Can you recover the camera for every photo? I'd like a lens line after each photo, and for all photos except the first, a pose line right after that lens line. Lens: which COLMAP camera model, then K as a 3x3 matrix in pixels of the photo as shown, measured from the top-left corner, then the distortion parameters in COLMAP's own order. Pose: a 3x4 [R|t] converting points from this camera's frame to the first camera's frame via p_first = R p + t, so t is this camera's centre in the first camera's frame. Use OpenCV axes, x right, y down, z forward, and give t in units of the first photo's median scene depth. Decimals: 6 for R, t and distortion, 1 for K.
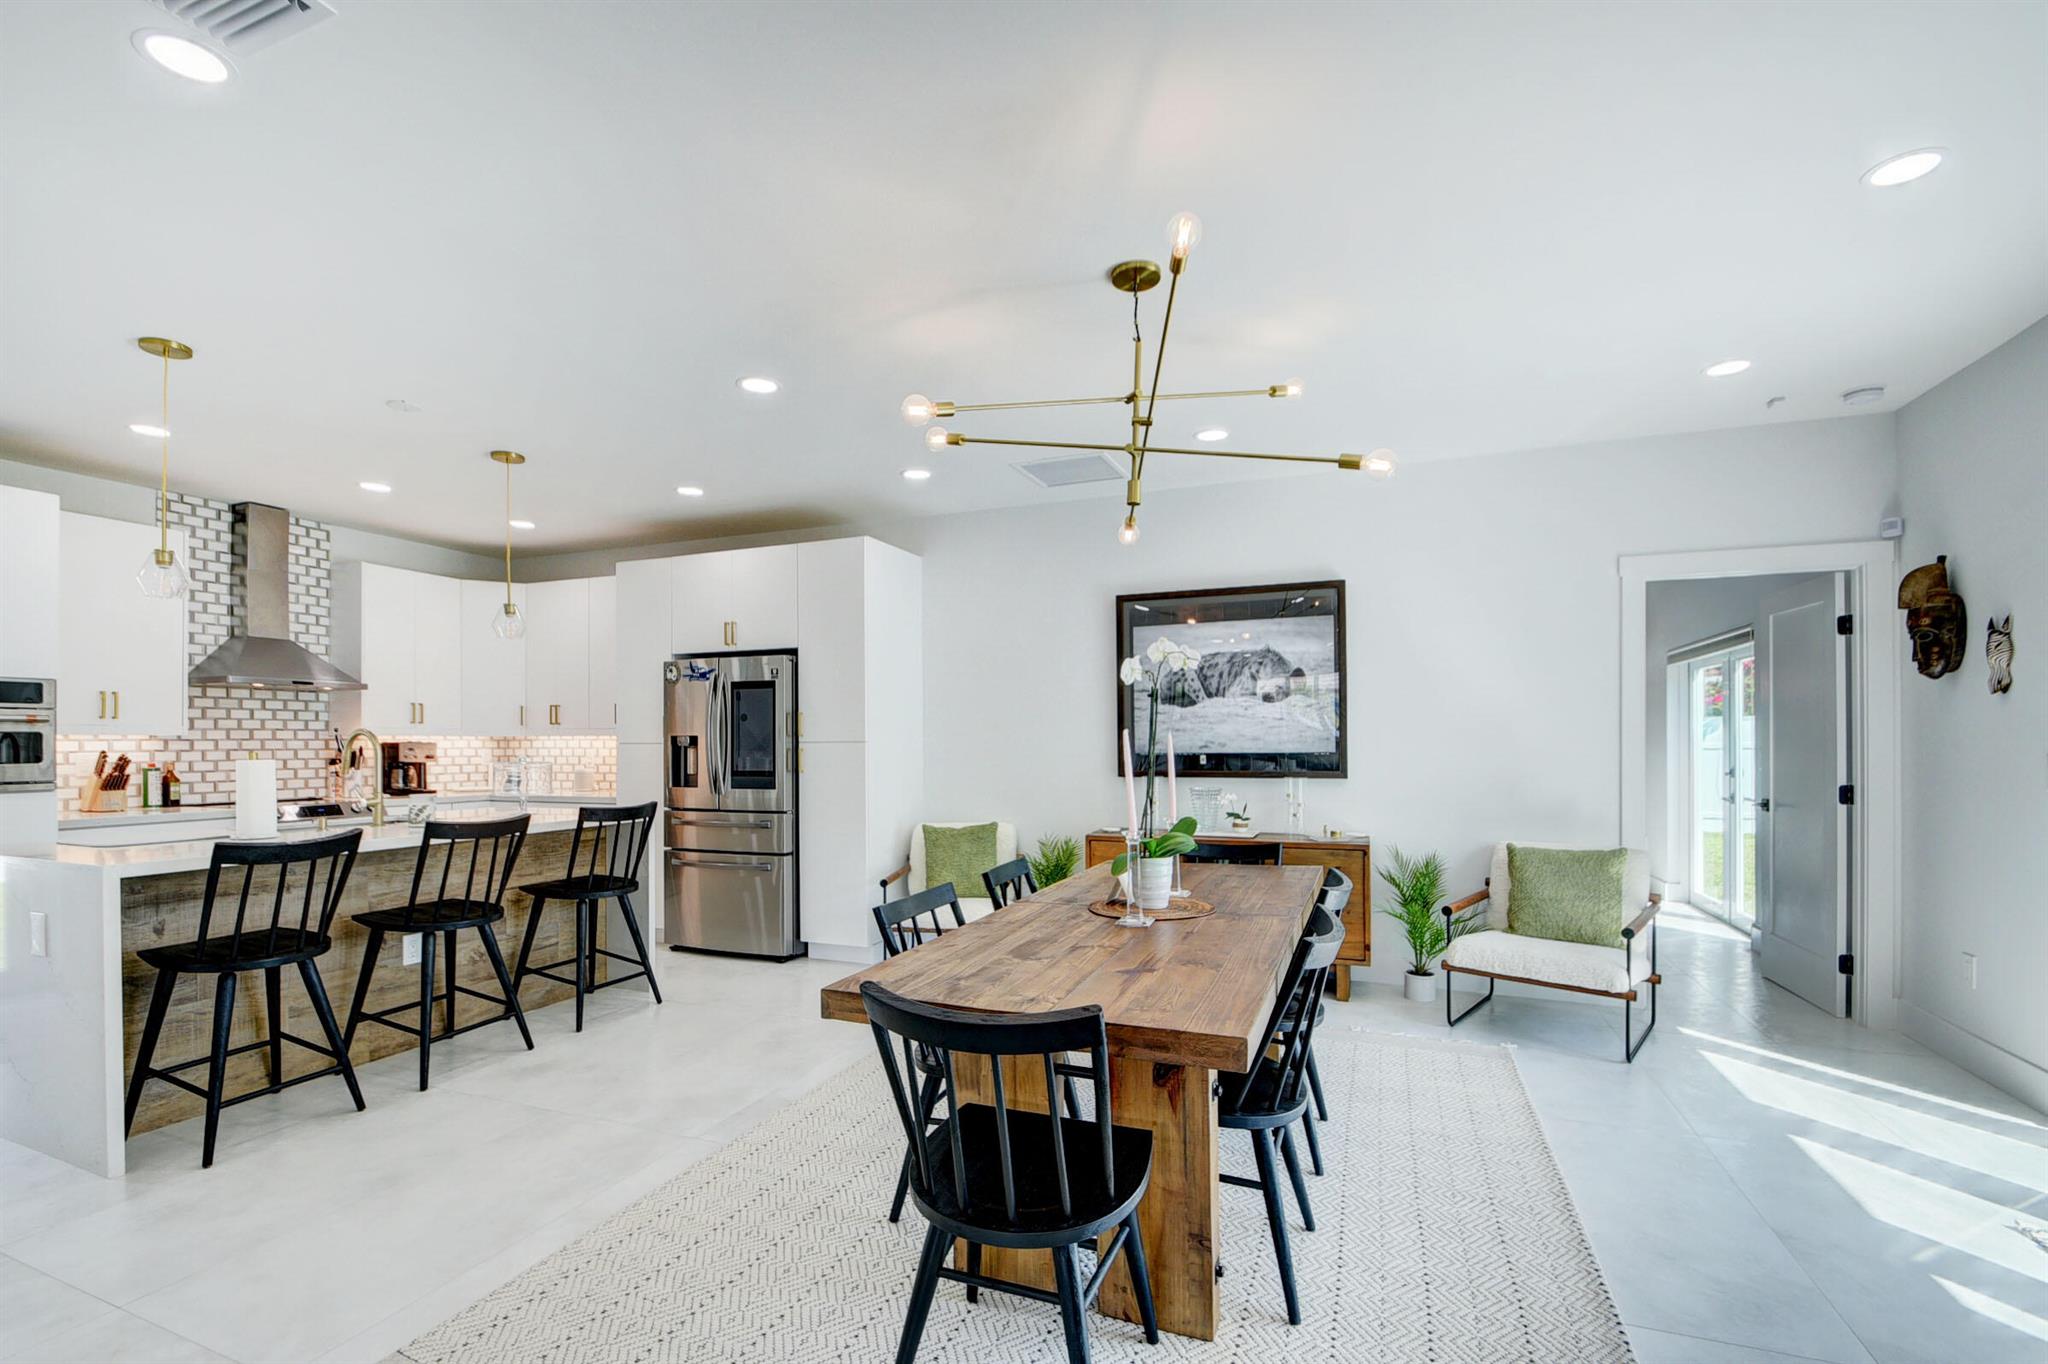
lens RADIAL K [[901.7, 0, 1008.6], [0, 901.7, 736.2], [0, 0, 1]] dist [0.001508, -0.009942]
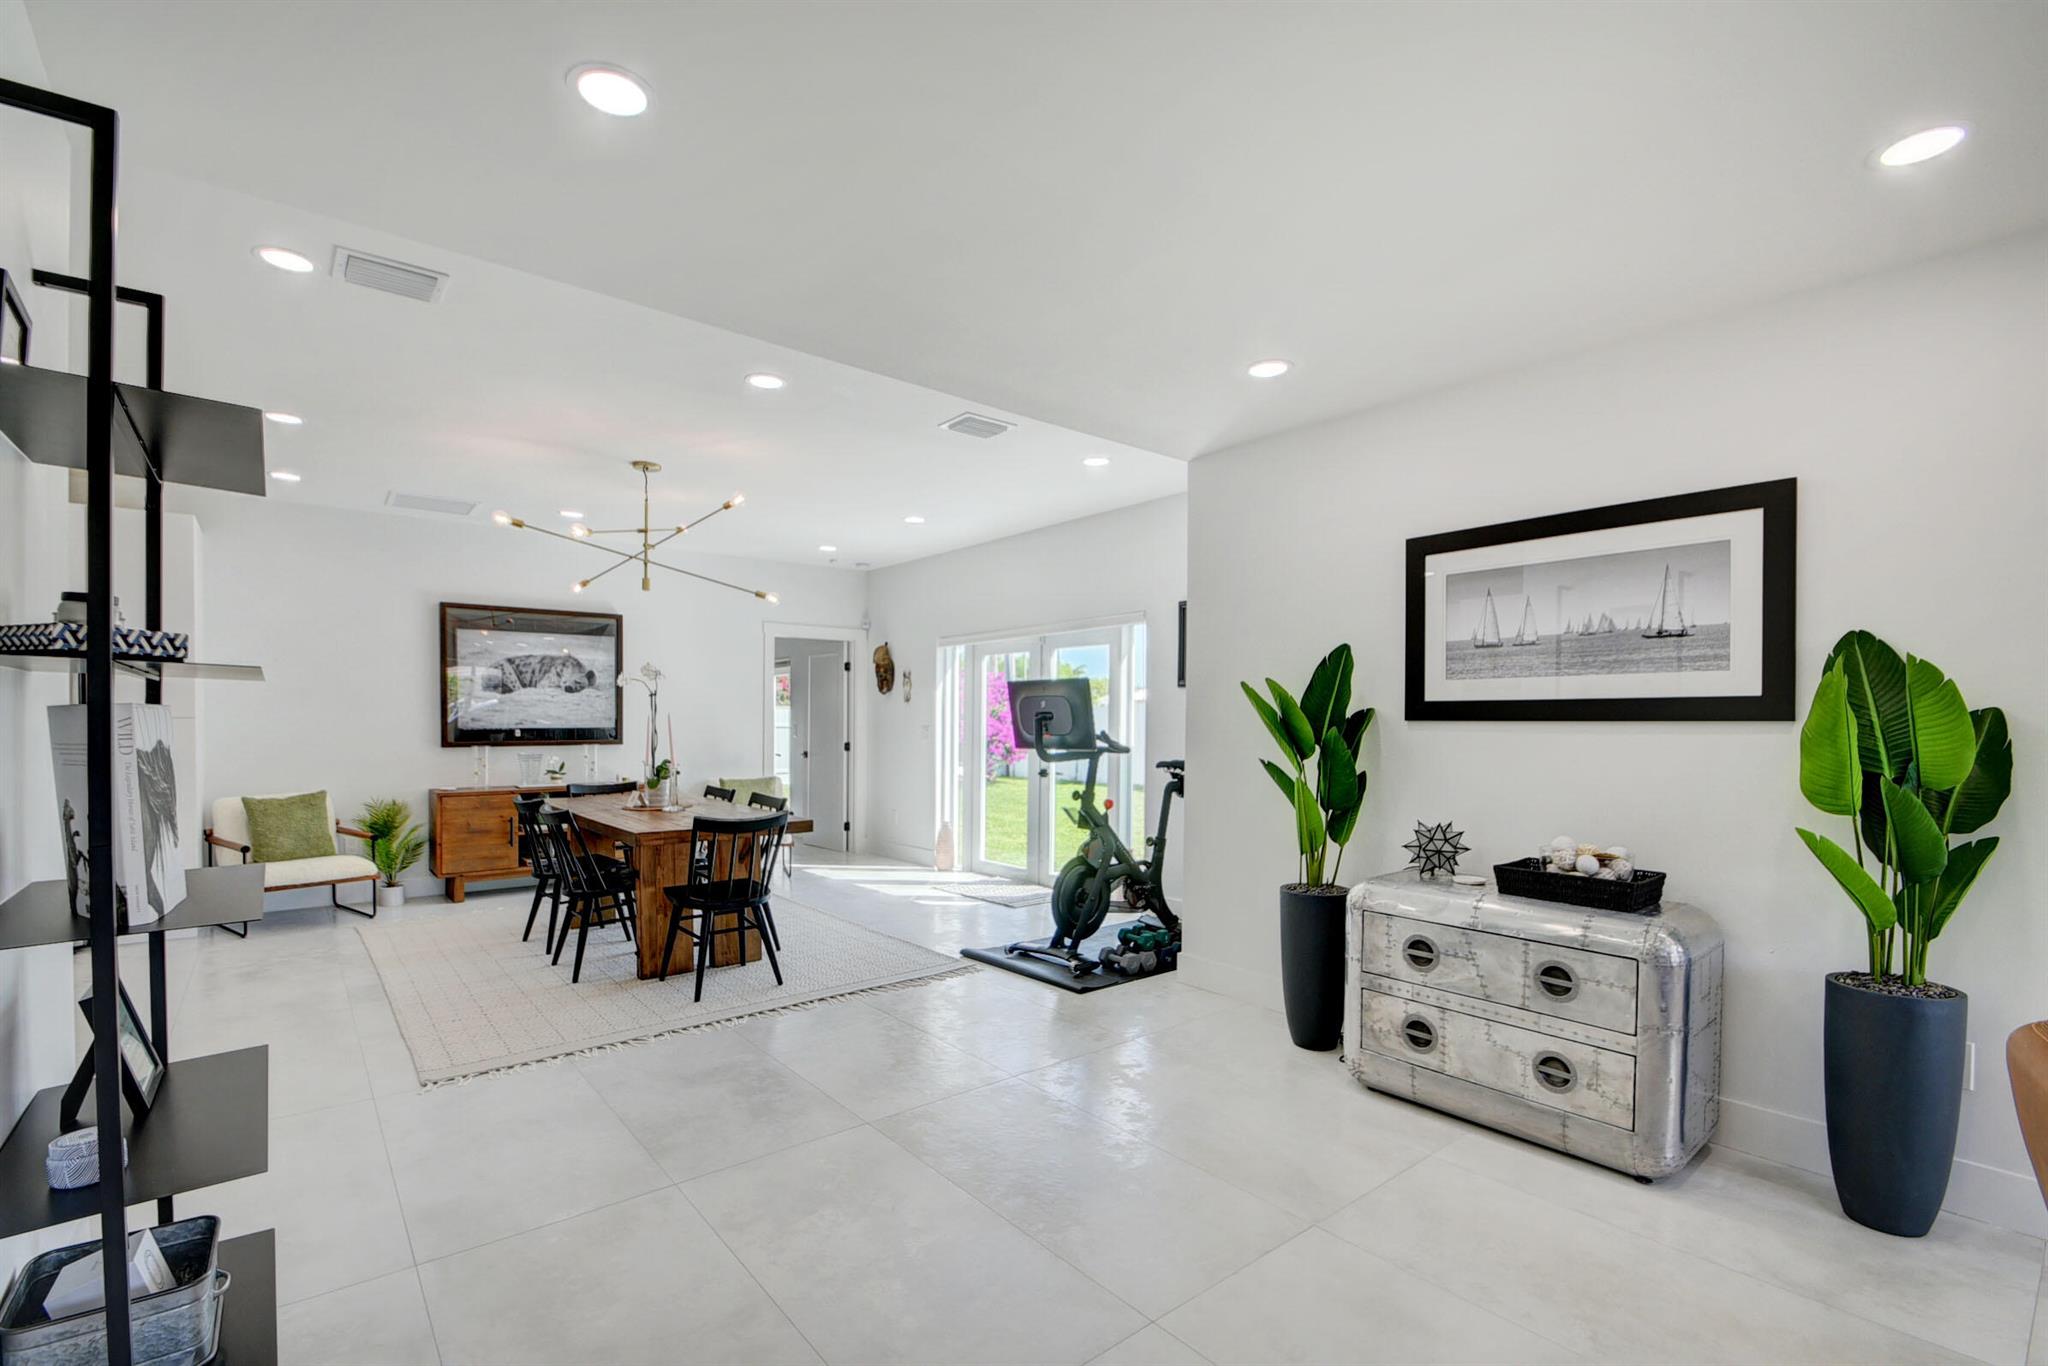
lens RADIAL K [[901.7, 0, 1008.6], [0, 901.7, 737.2], [0, 0, 1]] dist [0.001508, -0.009942]
pose [[0.482709, -0.009787, 0.875726, -0.596896], [-0.007354, 0.999857, 0.015228, 0.006019], [-0.875750, -0.013791, 0.482568, -0.291740]]
